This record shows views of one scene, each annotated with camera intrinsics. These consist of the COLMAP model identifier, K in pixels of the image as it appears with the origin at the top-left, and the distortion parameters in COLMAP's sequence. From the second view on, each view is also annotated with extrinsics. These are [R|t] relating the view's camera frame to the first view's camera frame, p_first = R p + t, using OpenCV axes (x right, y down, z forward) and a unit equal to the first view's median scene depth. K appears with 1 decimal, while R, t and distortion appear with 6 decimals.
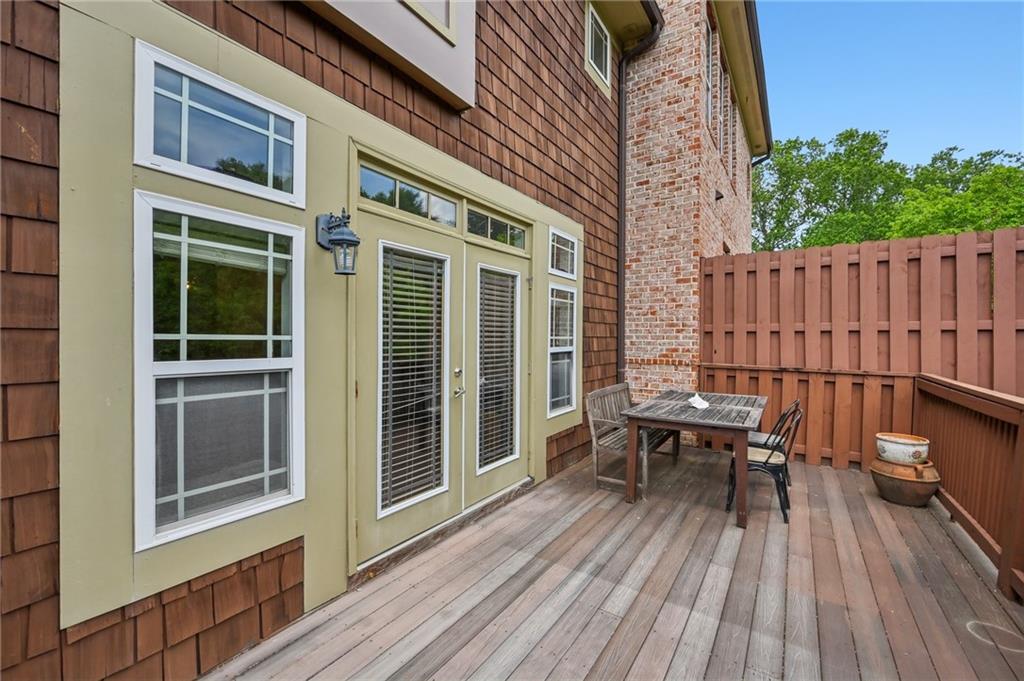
lens RADIAL K [[433.8, 0, 511.2], [0, 433.8, 338.5], [0, 0, 1]] dist [-0.000129, -0.000065]
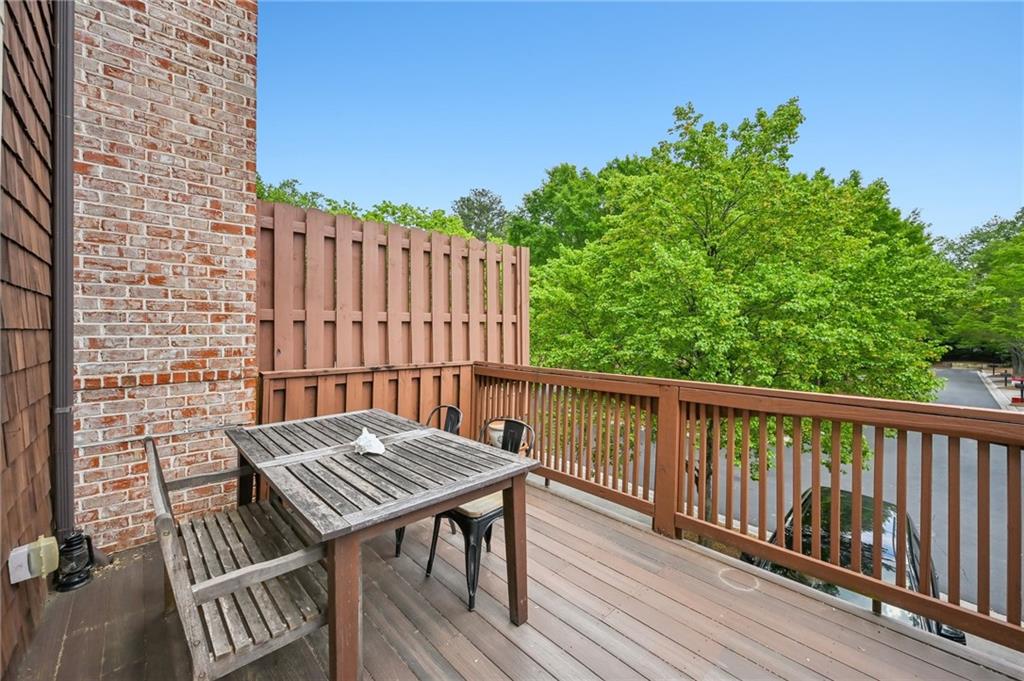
lens RADIAL K [[405.2, 0, 520.6], [0, 405.2, 326.9], [0, 0, 1]] dist [-0.000018, -0.000091]
pose [[0.222587, 0.000172, 0.974913, -0.029096], [0.004314, 0.999990, -0.001161, -0.003874], [-0.974903, 0.004464, 0.222584, 0.505342]]
